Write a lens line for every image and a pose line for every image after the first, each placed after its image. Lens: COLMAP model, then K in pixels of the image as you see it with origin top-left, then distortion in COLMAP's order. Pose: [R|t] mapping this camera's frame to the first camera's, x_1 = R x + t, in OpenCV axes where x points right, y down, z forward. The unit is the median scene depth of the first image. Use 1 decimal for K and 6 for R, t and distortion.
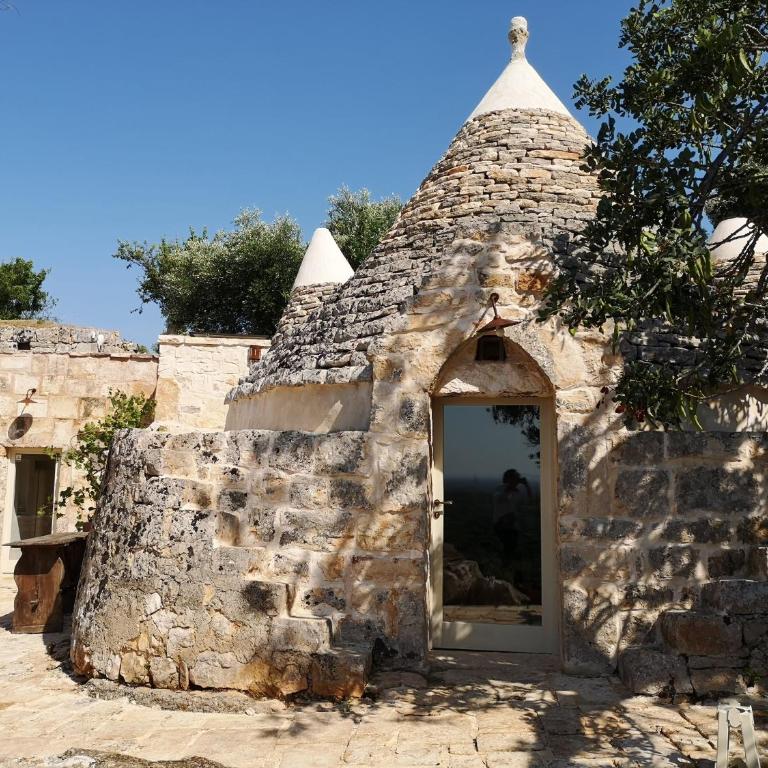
lens RADIAL K [[811.4, 0, 384.0], [0, 811.4, 384.0], [0, 0, 1]] dist [0.078144, -0.208428]
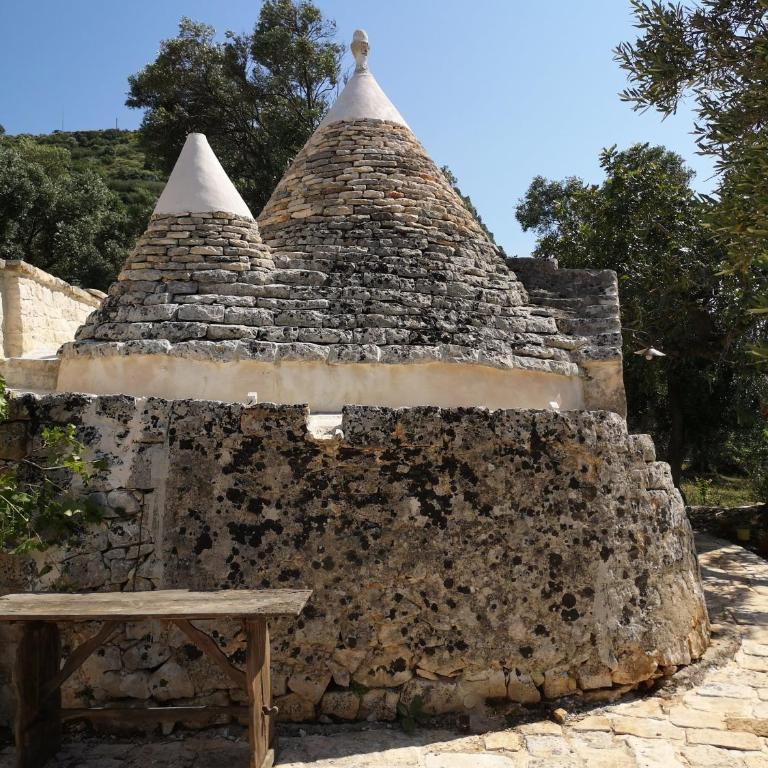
lens RADIAL K [[780.6, 0, 379.5], [0, 780.6, 385.7], [0, 0, 1]] dist [0.069327, -0.091253]
pose [[0.142820, 0.051874, 0.988388, -1.308098], [-0.097028, 0.994549, -0.038177, 0.089927], [-0.984981, -0.090449, 0.147074, 1.206684]]
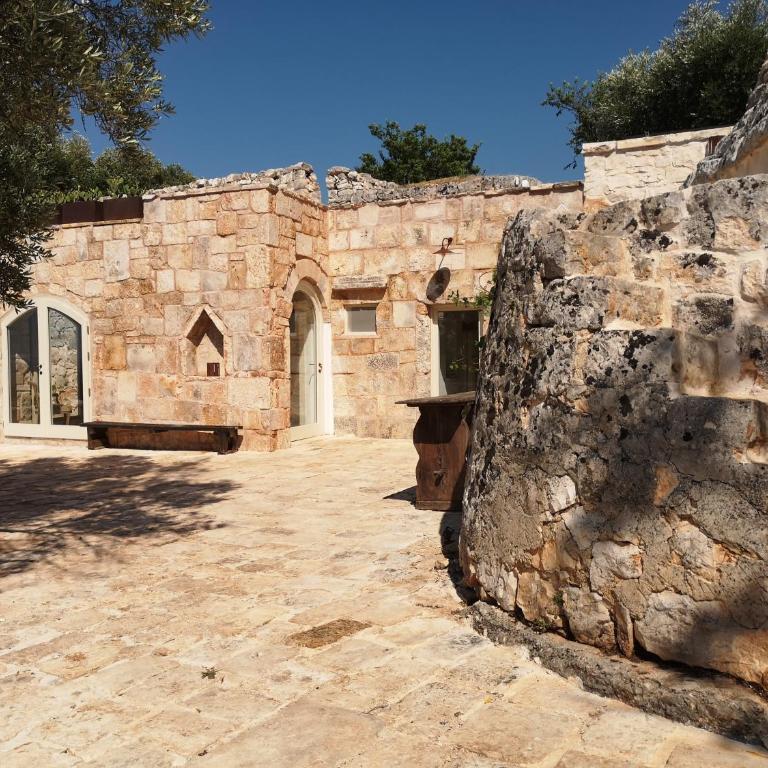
lens RADIAL K [[778.9, 0, 385.4], [0, 778.9, 385.2], [0, 0, 1]] dist [0.075111, -0.092165]
pose [[0.855719, -0.007534, -0.517386, -0.099994], [0.086489, 0.987910, 0.128662, 0.106725], [0.510162, -0.154847, 0.846024, 0.461079]]
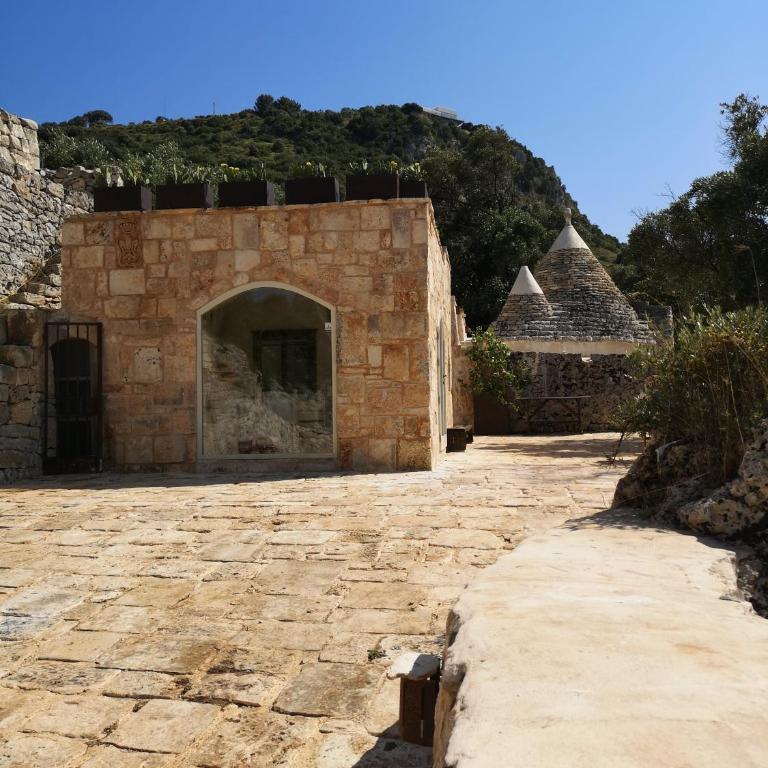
lens RADIAL K [[780.6, 0, 379.5], [0, 780.6, 385.7], [0, 0, 1]] dist [0.069327, -0.091253]
pose [[0.240581, 0.011350, 0.970563, -3.911118], [-0.090081, 0.995877, 0.010683, 0.264119], [-0.966440, -0.089999, 0.240612, 1.429171]]
